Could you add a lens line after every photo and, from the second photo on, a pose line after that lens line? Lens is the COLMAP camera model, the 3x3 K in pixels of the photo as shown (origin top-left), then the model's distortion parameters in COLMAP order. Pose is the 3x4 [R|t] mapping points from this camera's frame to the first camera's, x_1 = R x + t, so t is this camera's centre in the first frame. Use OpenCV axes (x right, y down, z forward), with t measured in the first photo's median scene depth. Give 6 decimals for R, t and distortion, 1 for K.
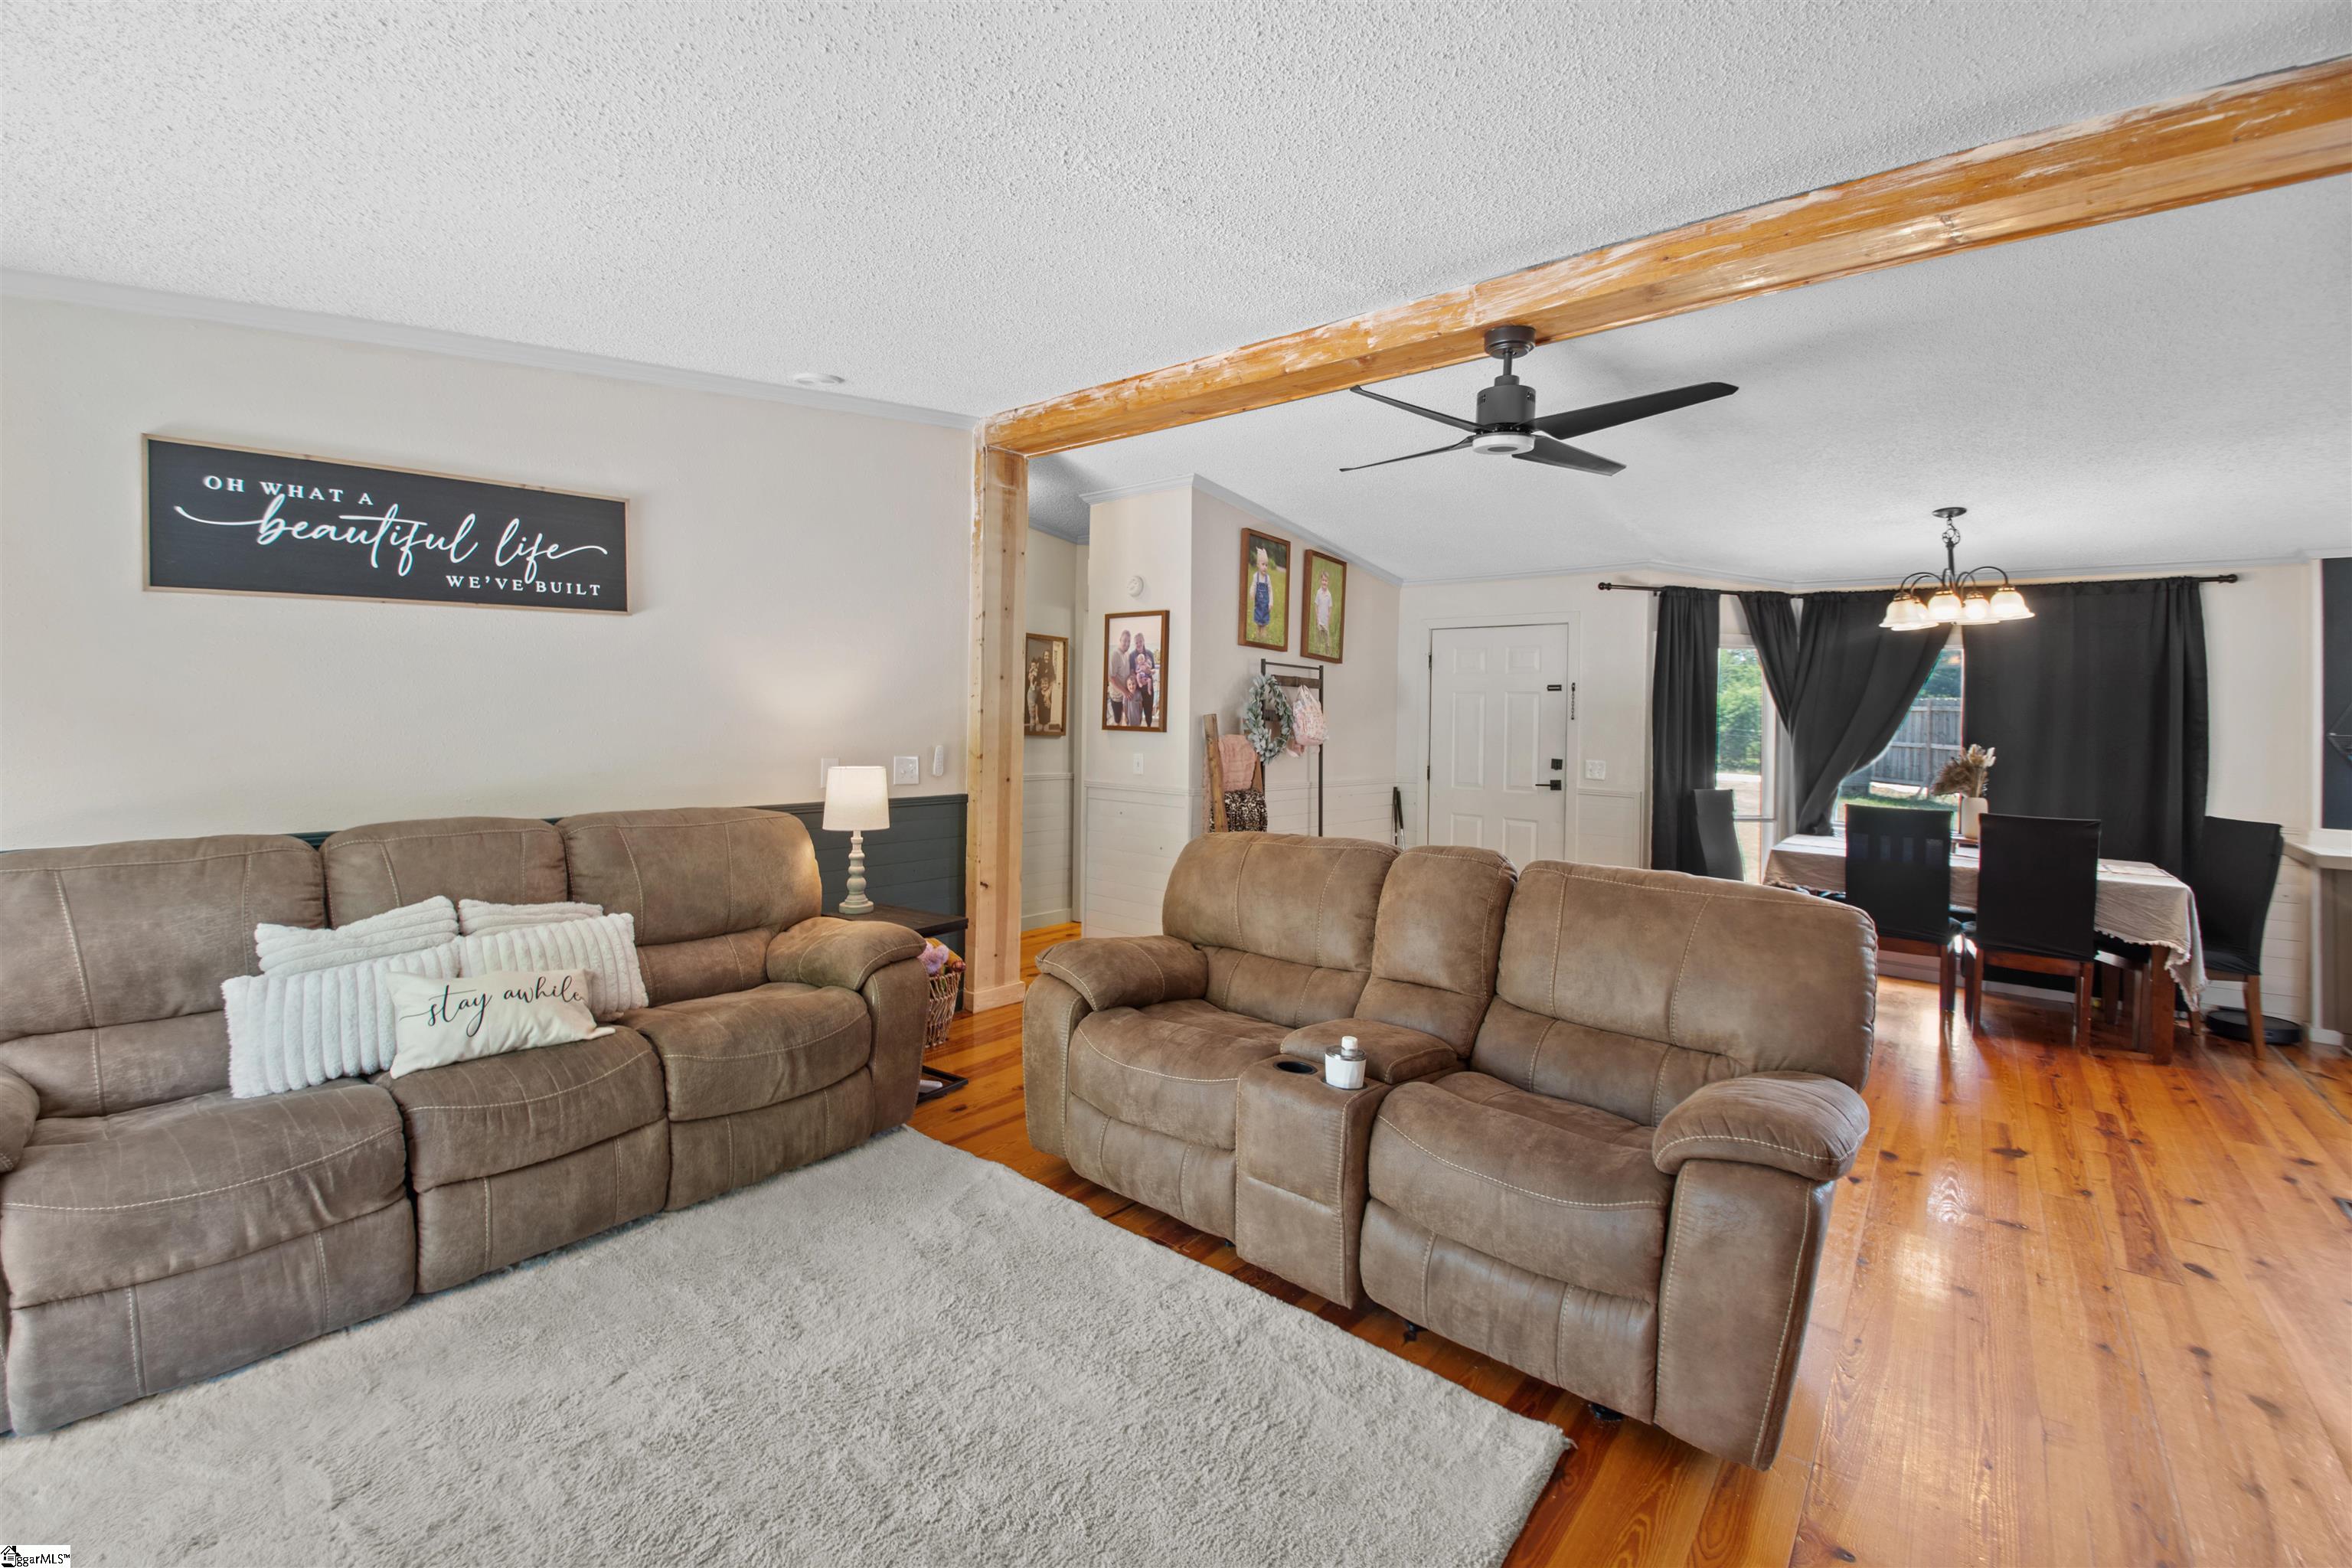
lens RADIAL K [[967.7, 0, 1145.9], [0, 967.7, 717.5], [0, 0, 1]] dist [-0.033937, -0.000319]
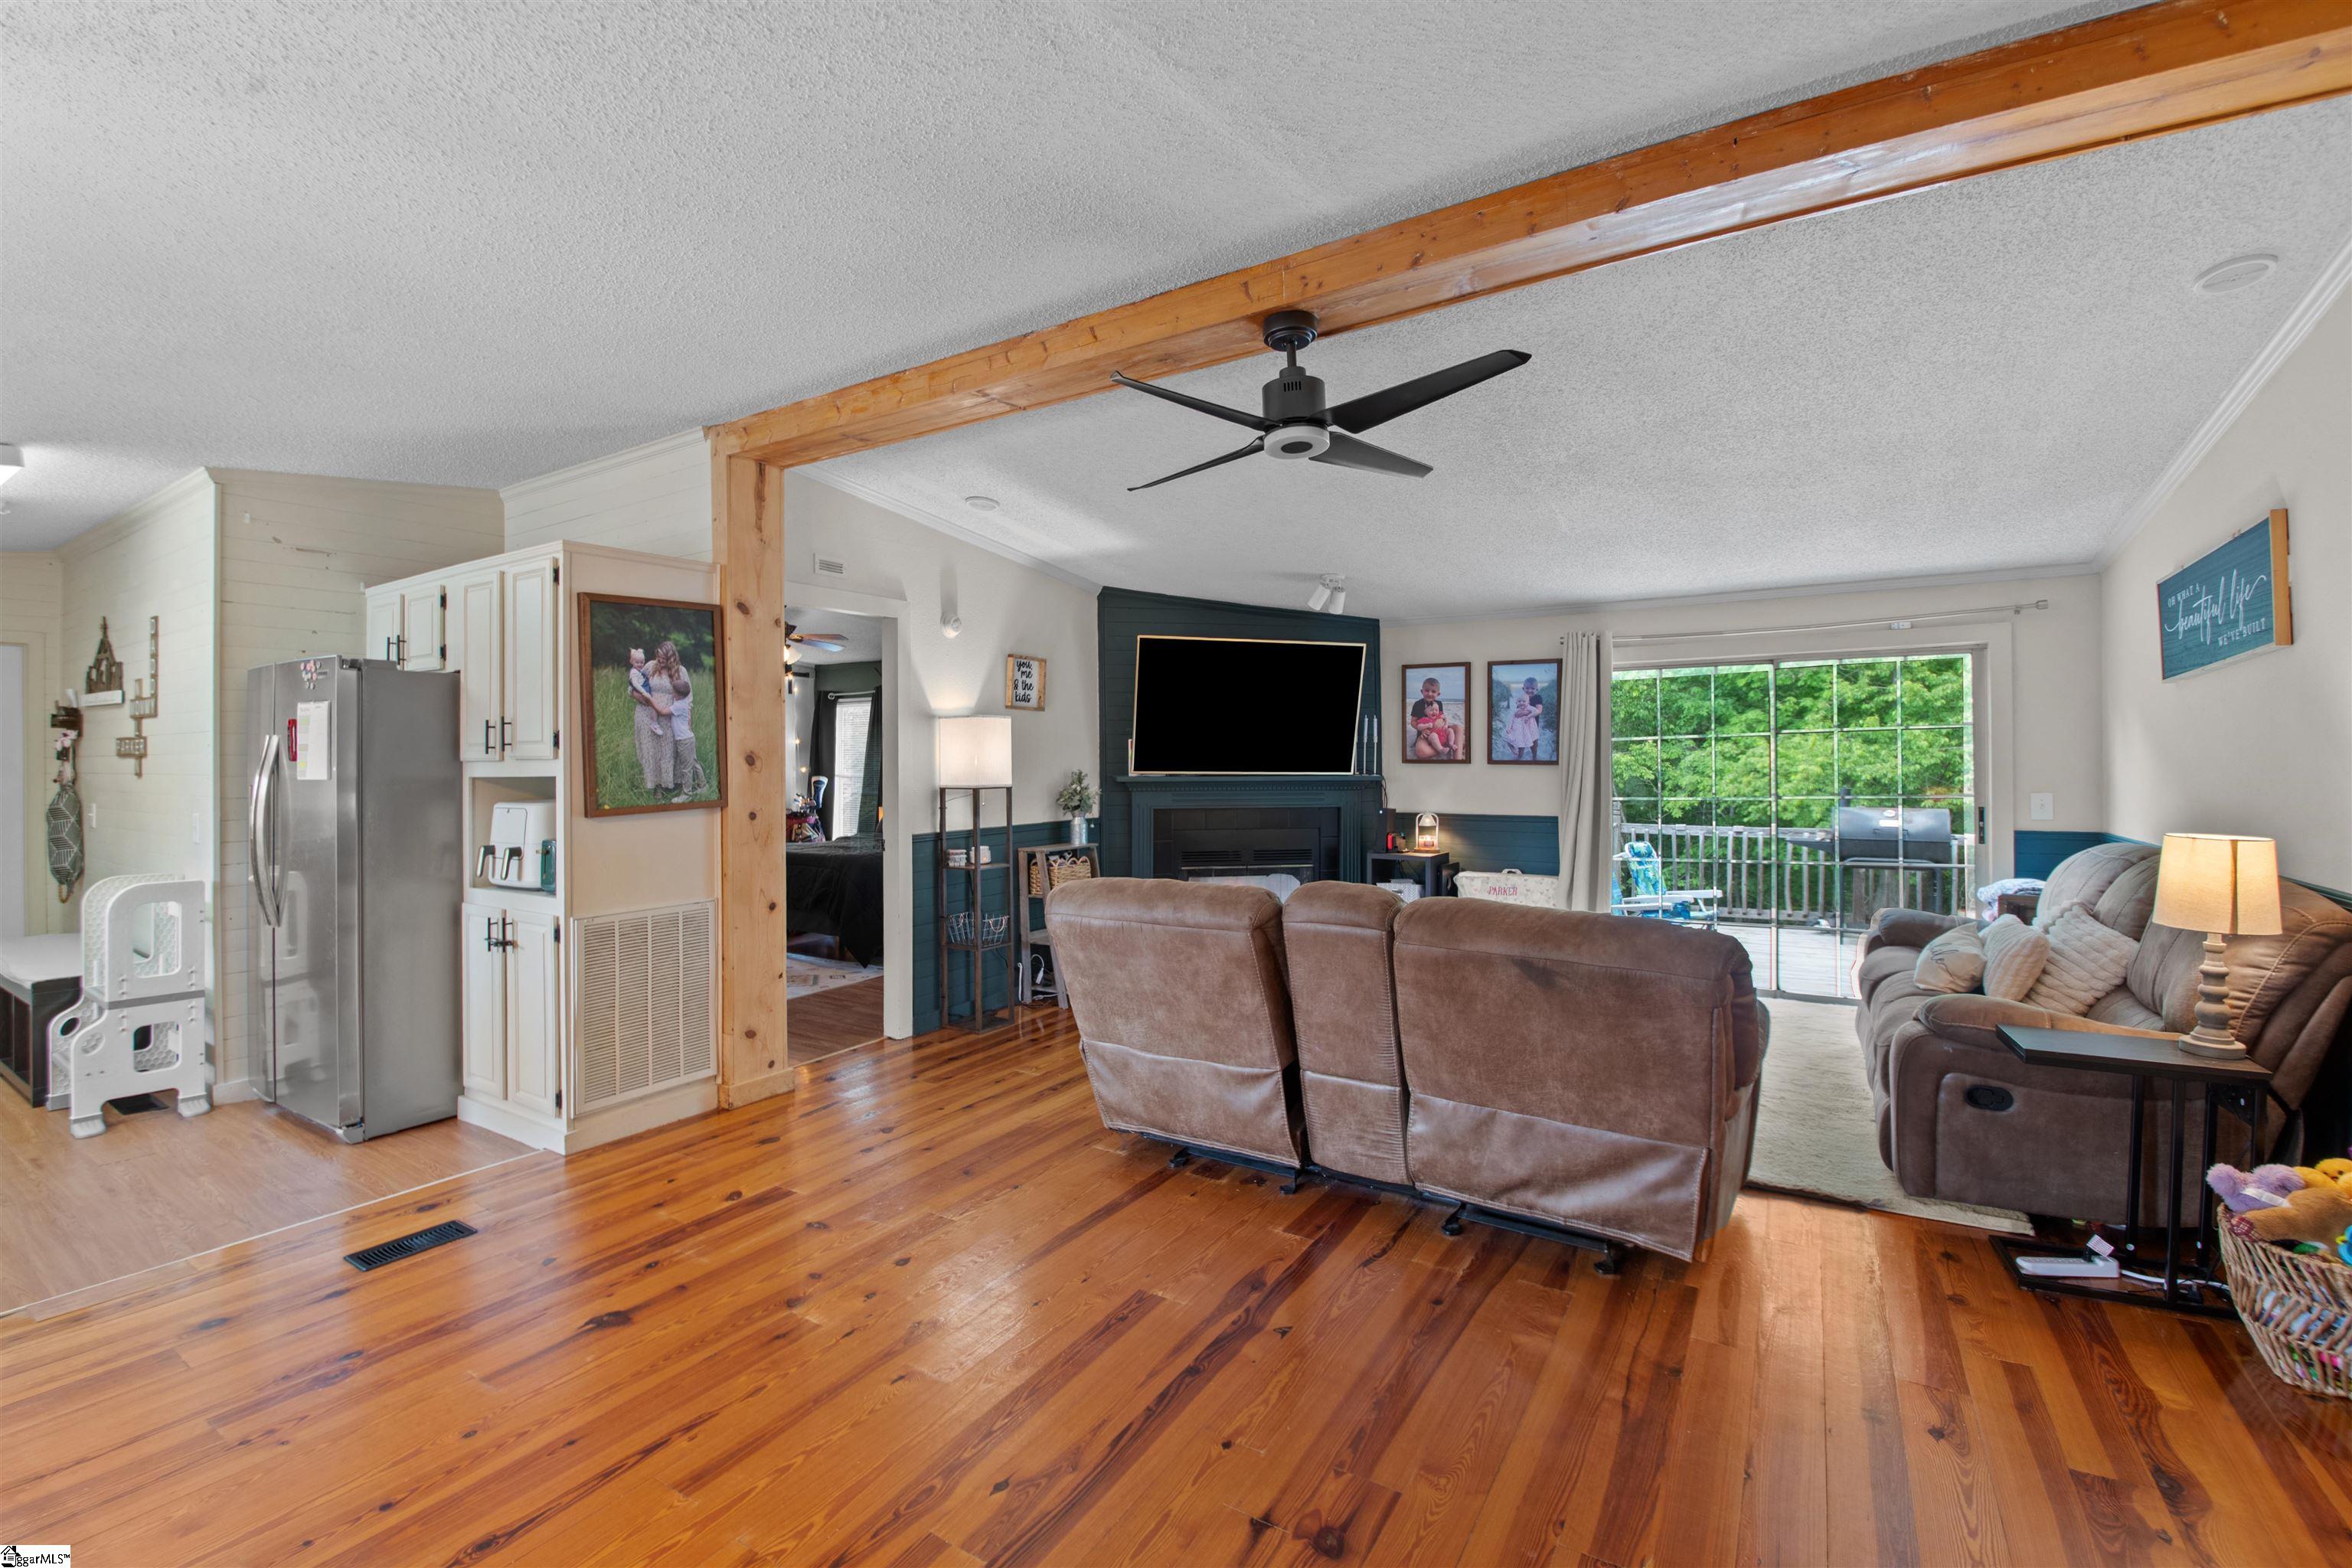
lens RADIAL K [[1045.4, 0, 1149.3], [0, 1045.4, 750.3], [0, 0, 1]] dist [-0.033130, -0.000204]
pose [[-0.990631, -0.018384, -0.135321, 0.428654], [-0.017138, 0.999799, -0.010366, 0.009879], [0.135484, -0.007950, -0.990748, 1.298668]]
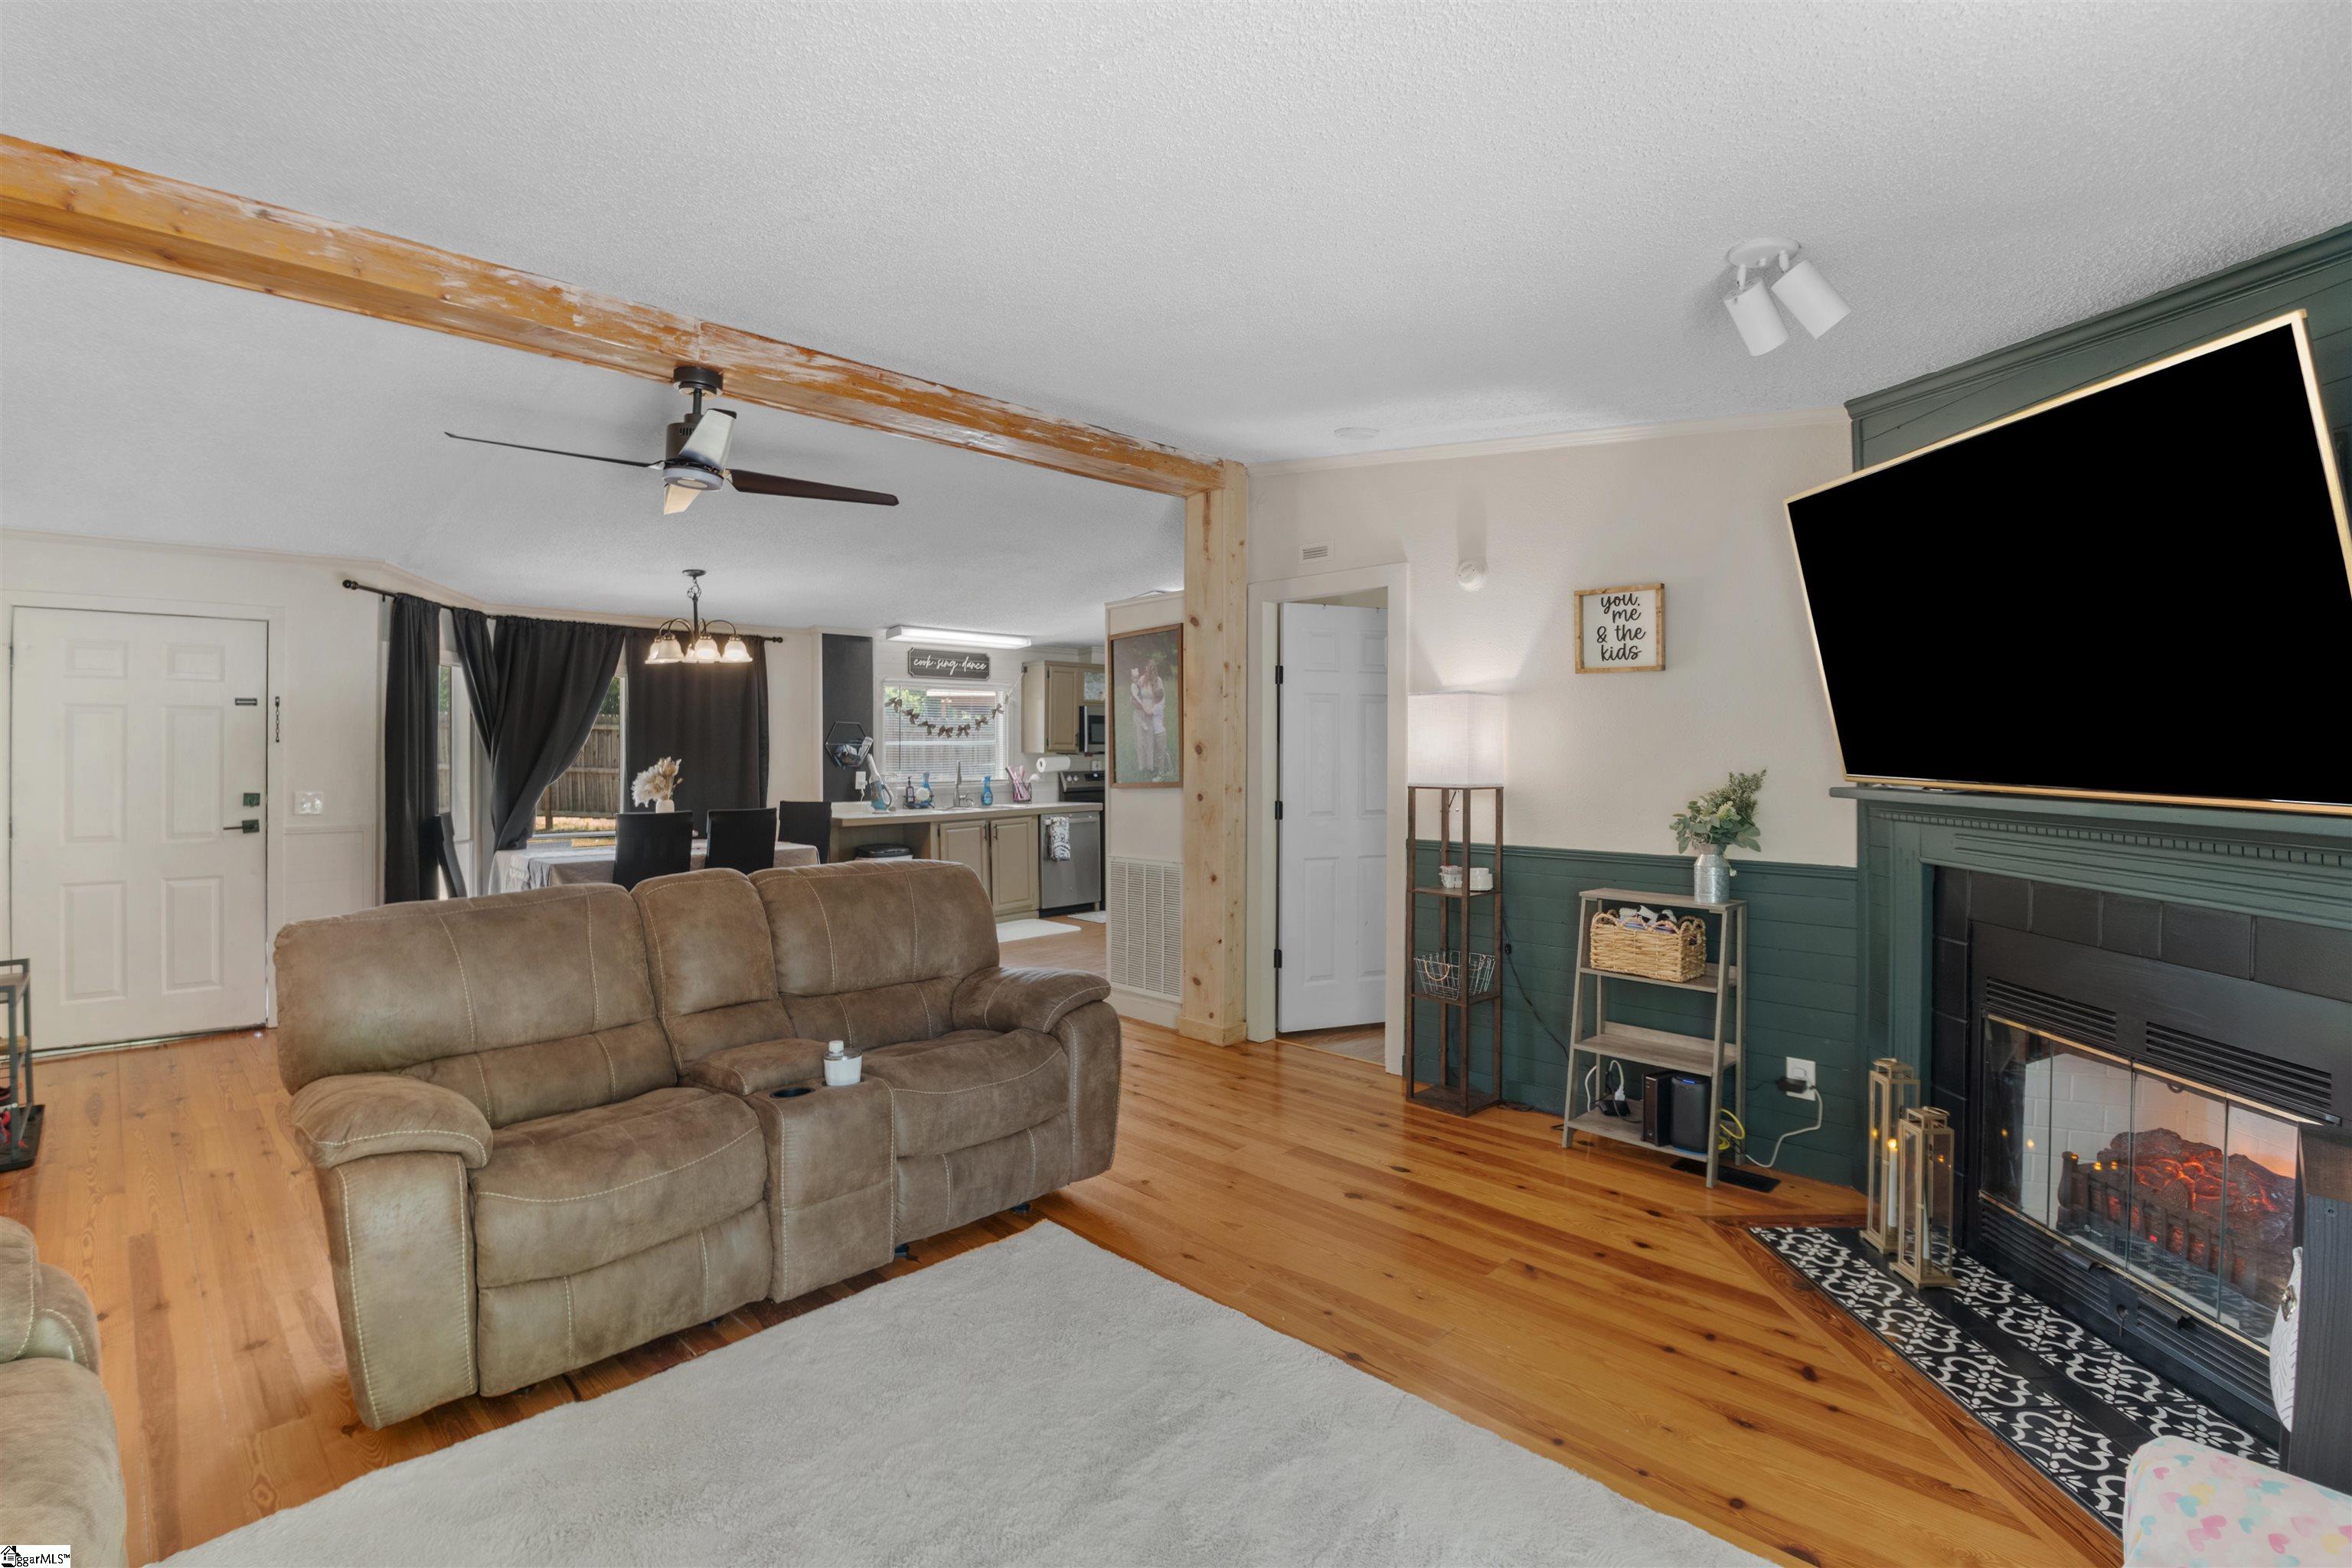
lens RADIAL K [[1045.4, 0, 1149.3], [0, 1045.4, 750.3], [0, 0, 1]] dist [-0.033130, -0.000204]
pose [[0.083071, -0.025183, 0.996225, -0.458306], [0.004428, 0.999680, 0.024901, -0.012139], [-0.996534, 0.002343, 0.083156, 0.271877]]
